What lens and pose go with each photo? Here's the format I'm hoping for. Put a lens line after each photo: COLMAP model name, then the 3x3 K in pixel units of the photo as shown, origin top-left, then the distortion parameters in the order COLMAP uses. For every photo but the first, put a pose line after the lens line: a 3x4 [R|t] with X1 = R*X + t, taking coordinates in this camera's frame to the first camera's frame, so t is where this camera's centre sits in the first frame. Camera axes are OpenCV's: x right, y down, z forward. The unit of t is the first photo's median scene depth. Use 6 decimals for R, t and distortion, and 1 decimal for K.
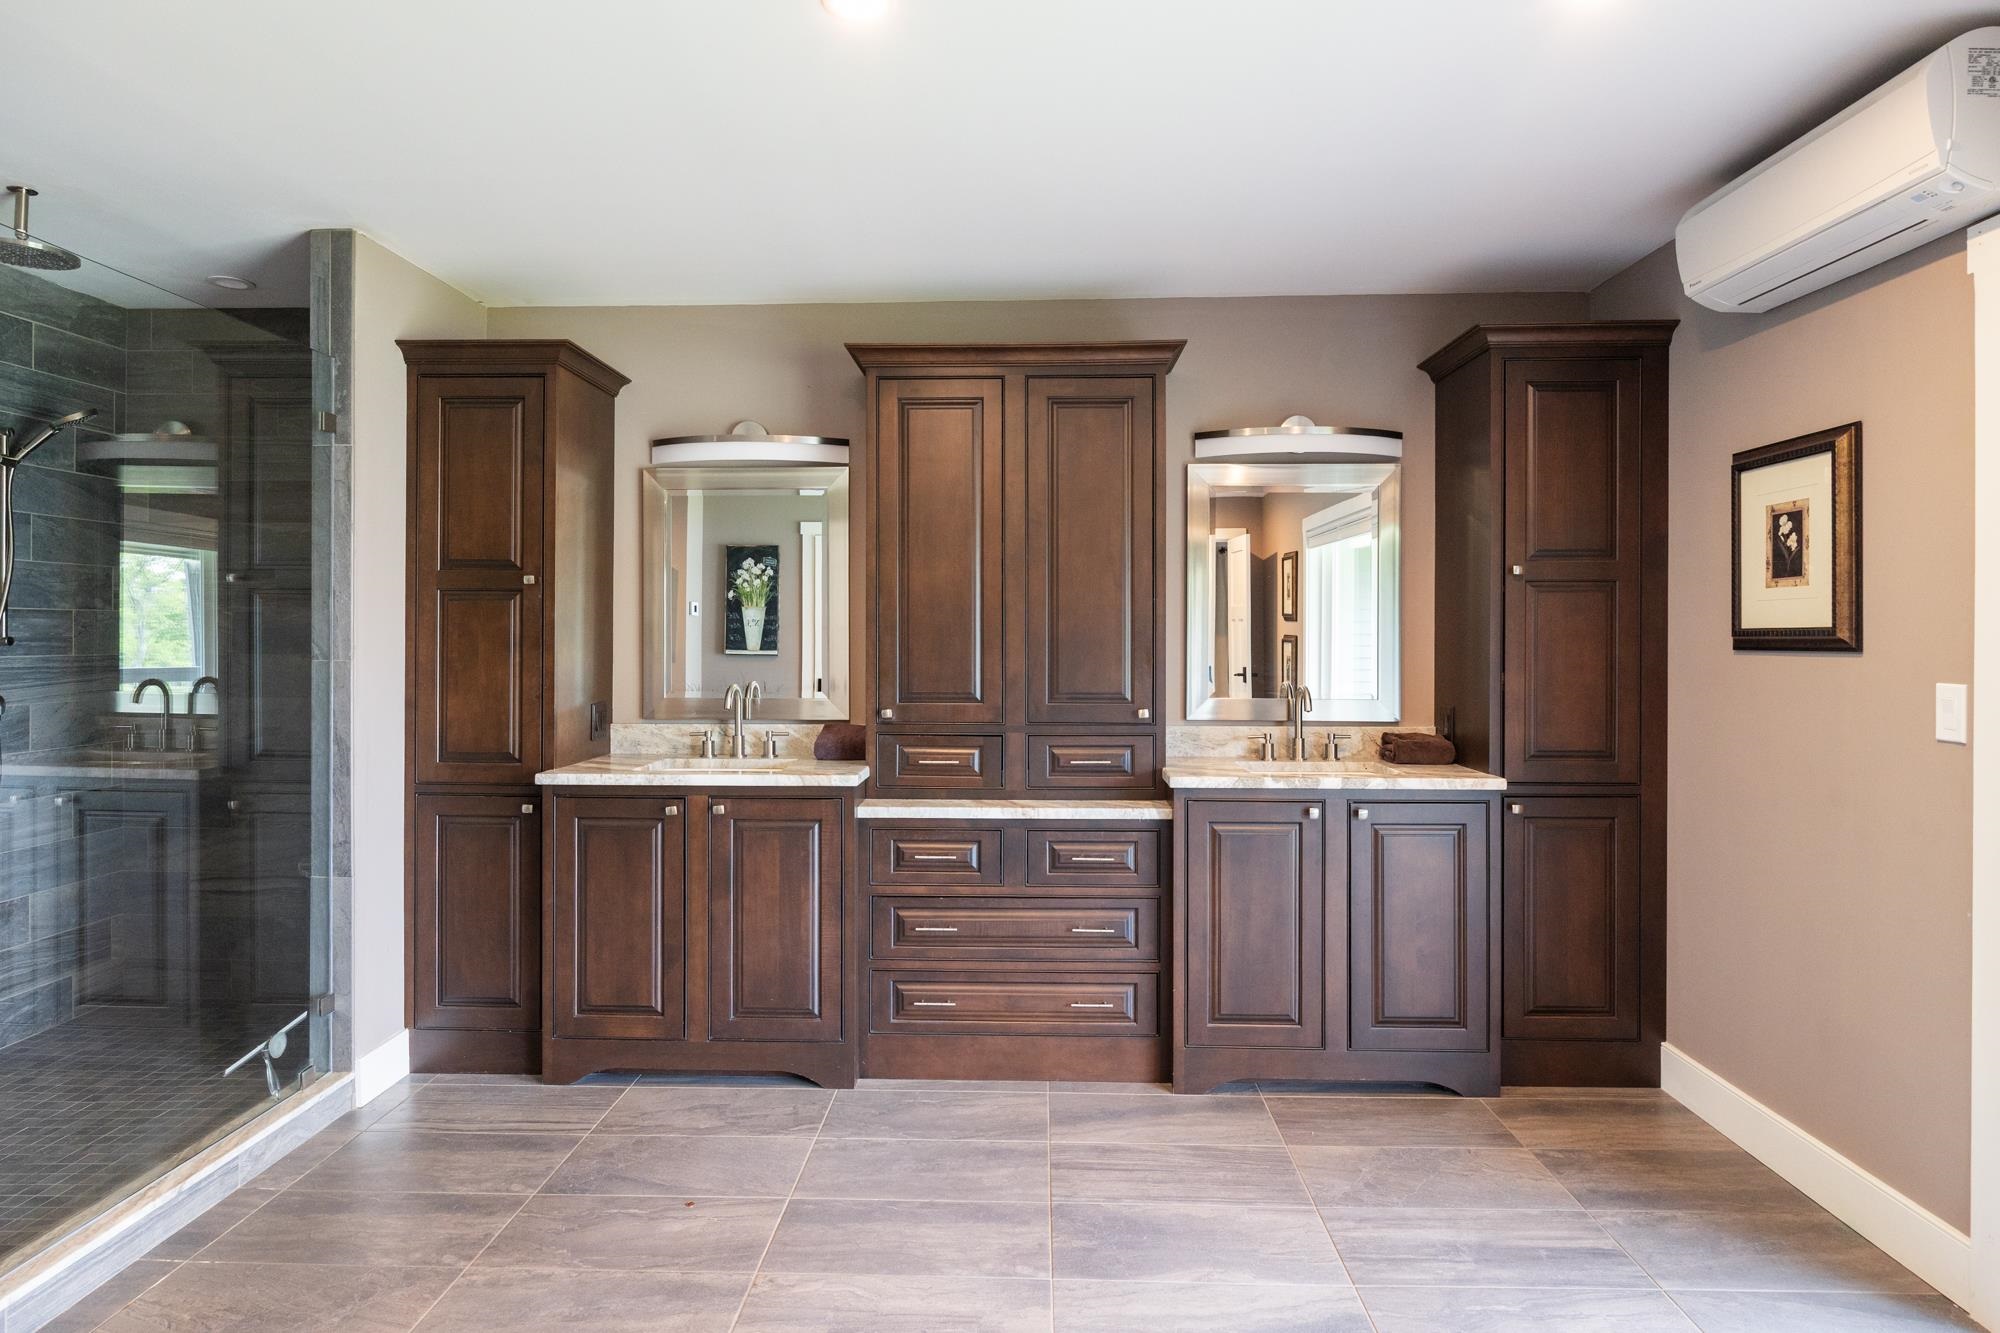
lens RADIAL K [[1104.2, 0, 993.8], [0, 1104.2, 634.7], [0, 0, 1]] dist [-0.010605, 0.002481]
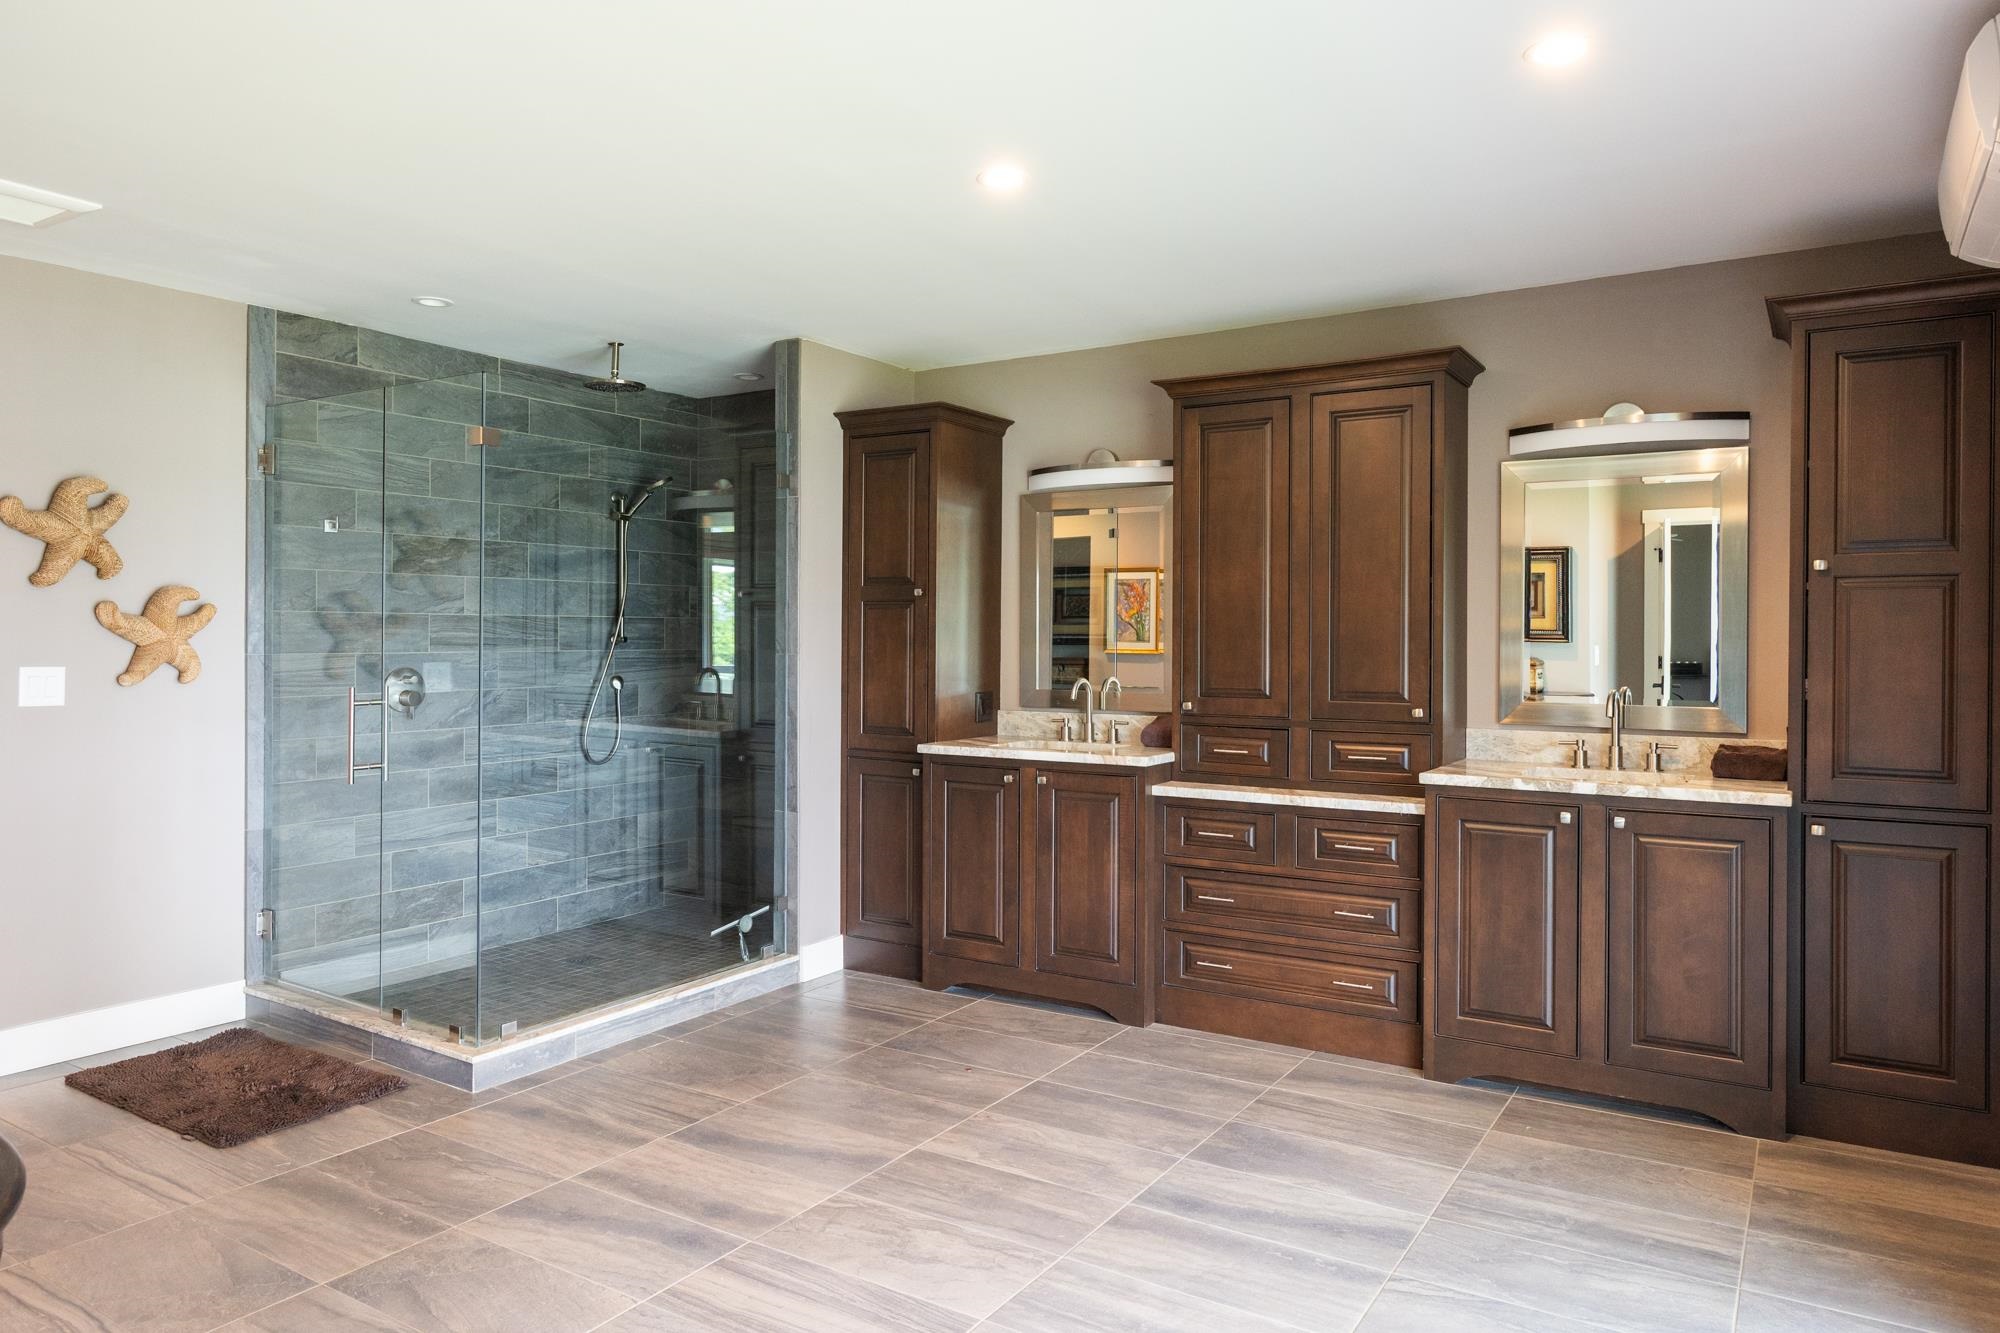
lens RADIAL K [[1290.4, 0, 994.0], [0, 1290.4, 649.3], [0, 0, 1]] dist [-0.009522, -0.000988]
pose [[0.860616, 0.006564, -0.509212, 0.425948], [-0.002752, 0.999962, 0.008238, 0.003436], [0.509246, -0.005689, 0.860602, -0.245093]]
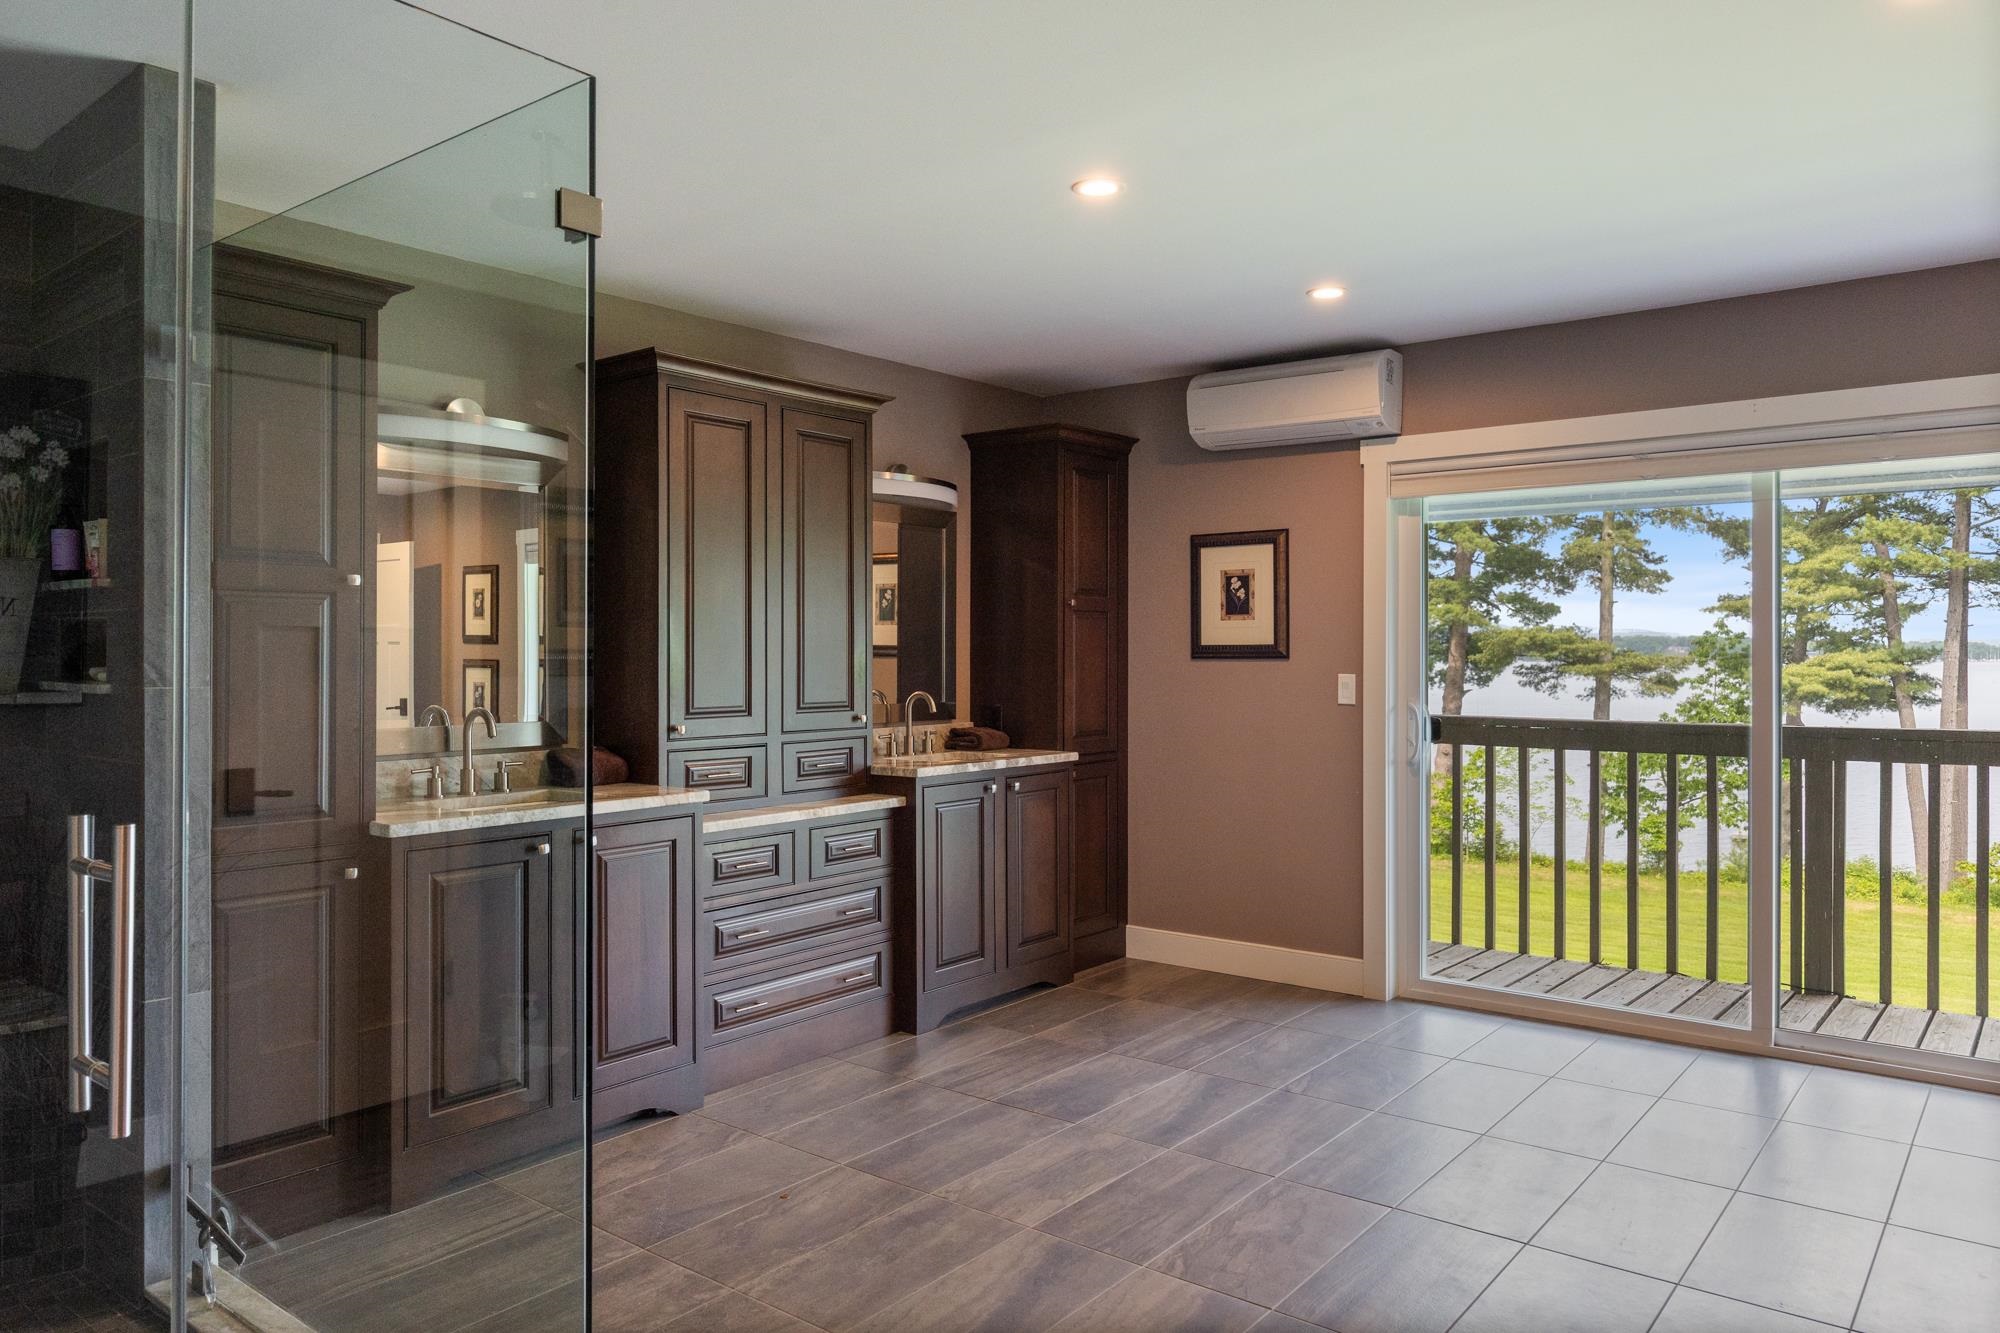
lens RADIAL K [[1363.9, 0, 999.5], [0, 1363.9, 656.9], [0, 0, 1]] dist [0.001105, -0.003727]
pose [[0.587044, -0.005375, 0.809537, -0.965412], [0.002003, 0.999985, 0.005187, 0.000532], [-0.809553, -0.001423, 0.587045, 0.063101]]
